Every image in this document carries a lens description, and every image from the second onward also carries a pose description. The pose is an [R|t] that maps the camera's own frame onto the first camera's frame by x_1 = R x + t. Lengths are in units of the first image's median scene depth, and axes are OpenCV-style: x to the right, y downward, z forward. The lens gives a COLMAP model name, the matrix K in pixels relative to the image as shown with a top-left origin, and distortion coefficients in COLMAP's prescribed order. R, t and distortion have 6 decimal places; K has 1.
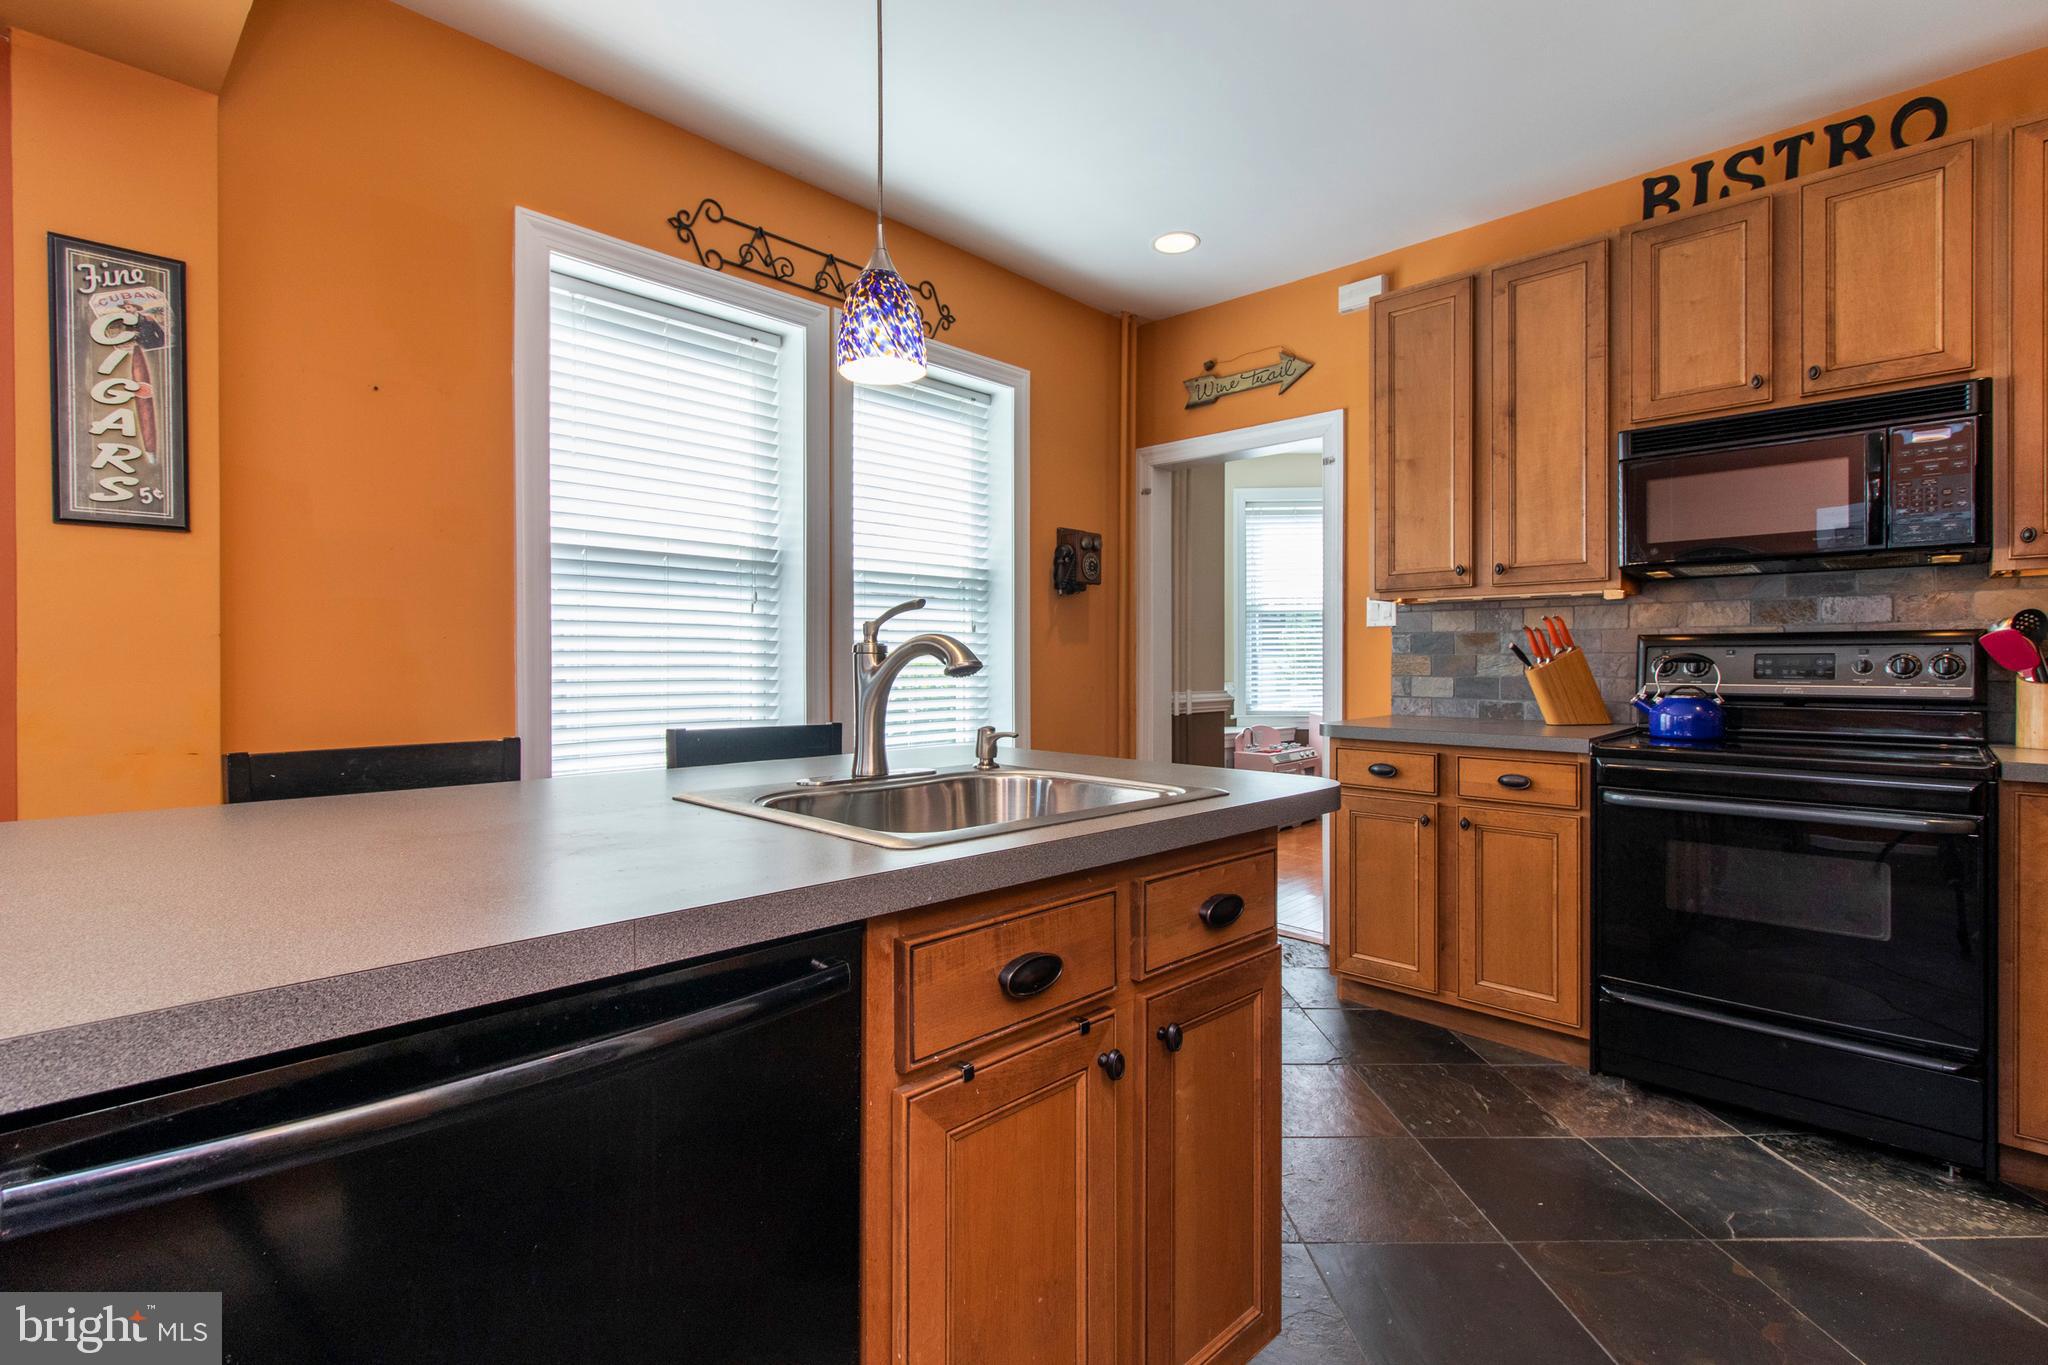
lens RADIAL K [[947.4, 0, 1017.3], [0, 947.4, 660.5], [0, 0, 1]] dist [0.009206, -0.000378]
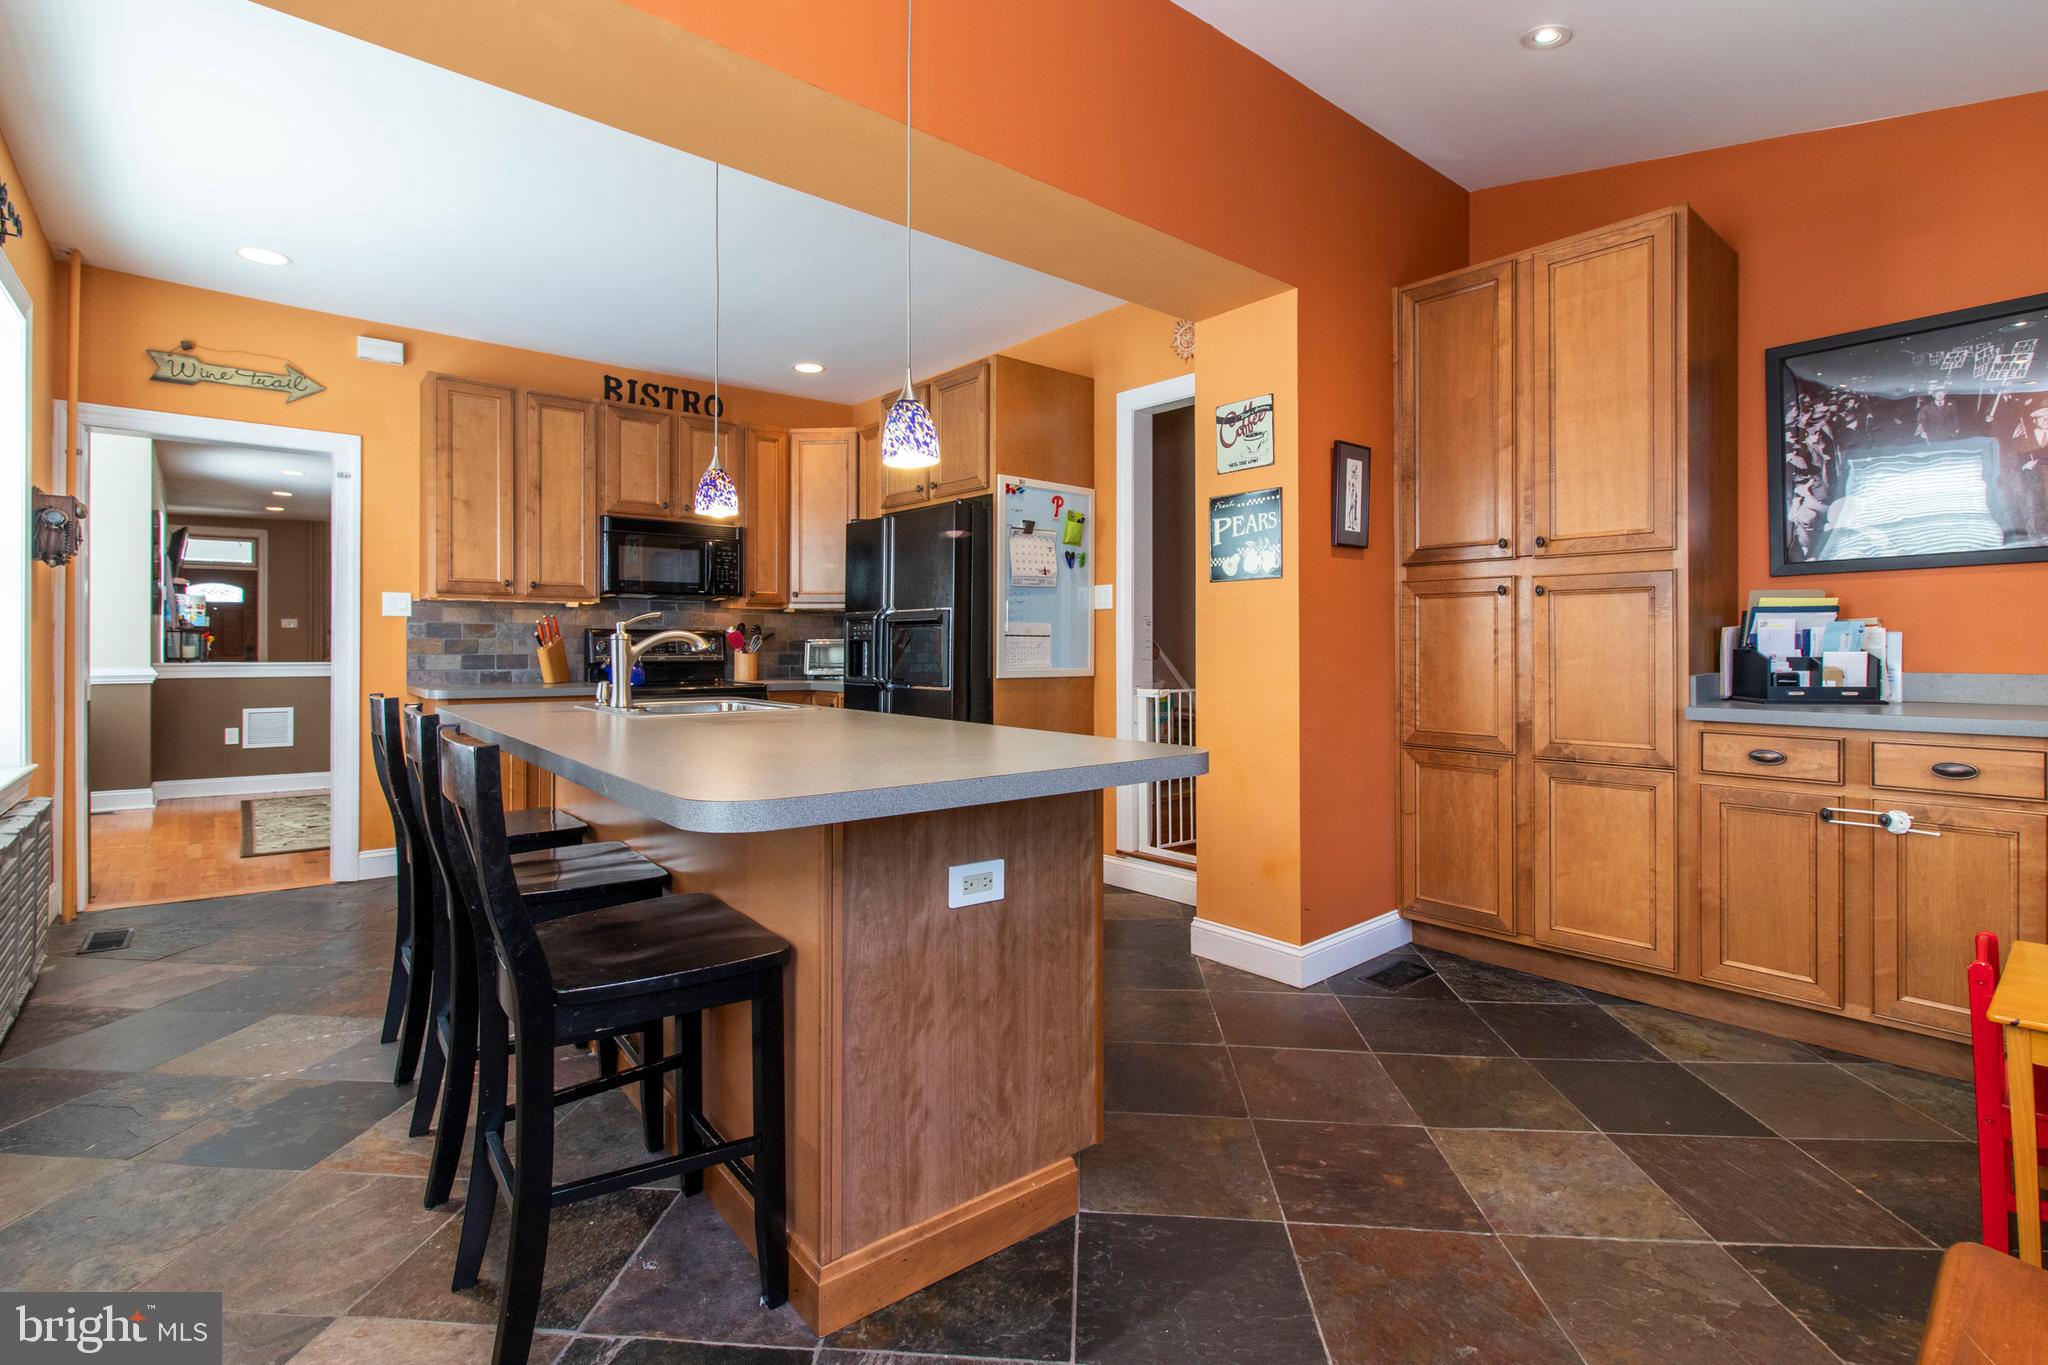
lens RADIAL K [[954.3, 0, 1026.8], [0, 954.3, 640.2], [0, 0, 1]] dist [0.008220, 0.000090]
pose [[0.104990, 0.004795, 0.994462, -1.066605], [-0.004189, 0.999982, -0.004379, -0.001525], [-0.994464, -0.003706, 0.105008, 0.024568]]
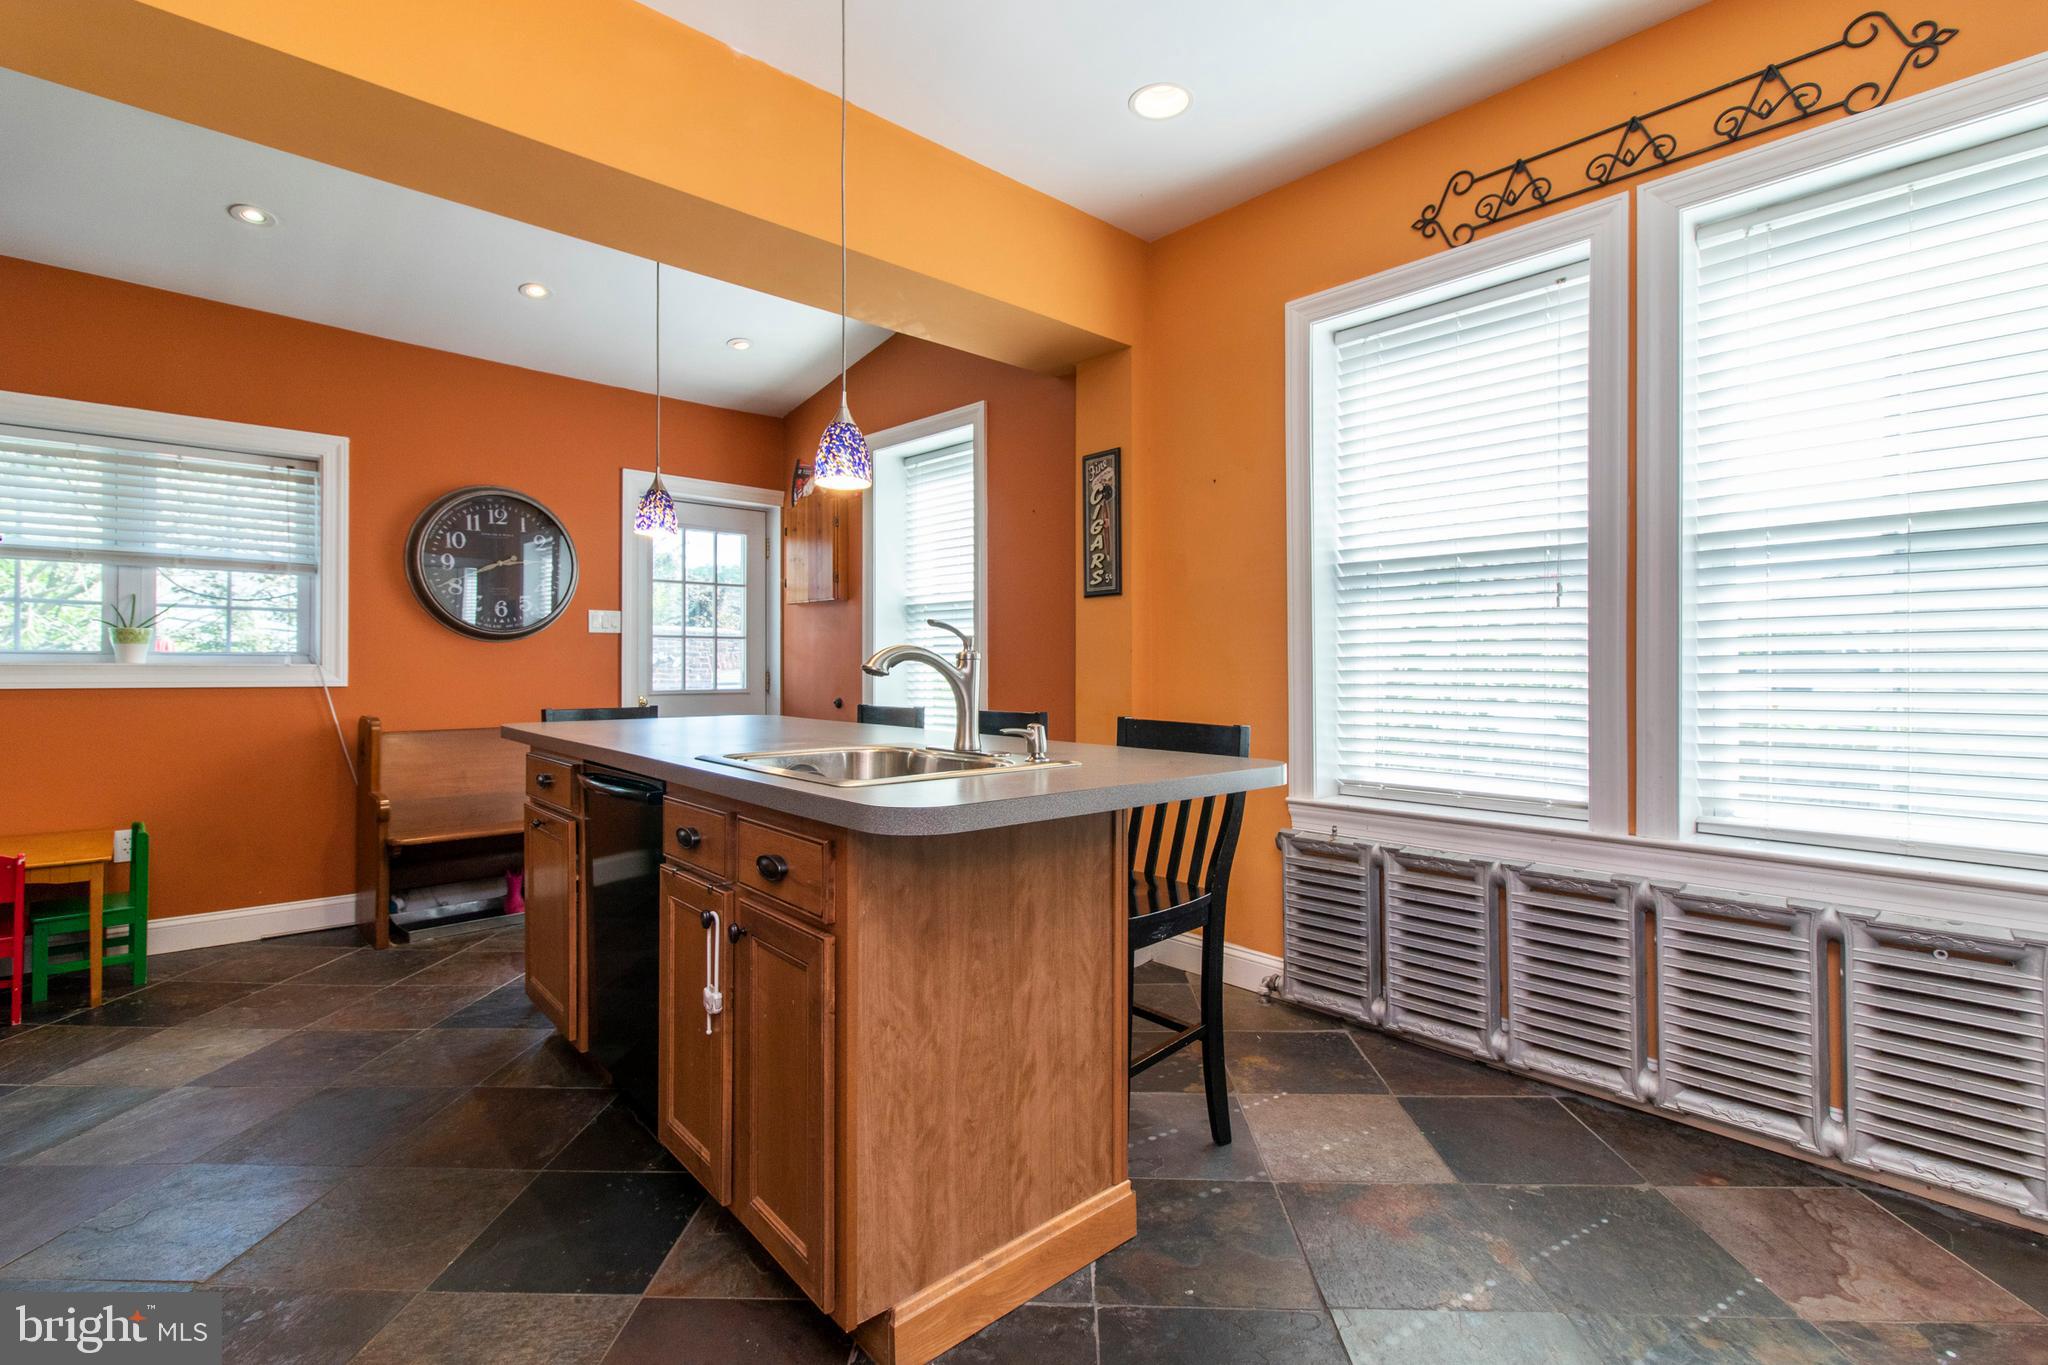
lens RADIAL K [[932.7, 0, 1025.6], [0, 932.7, 666.2], [0, 0, 1]] dist [0.001229, 0.000014]
pose [[-0.060380, -0.002558, -0.998172, 0.656436], [0.002876, 0.999992, -0.002737, 0.003974], [0.998171, -0.003036, -0.060372, 0.661483]]
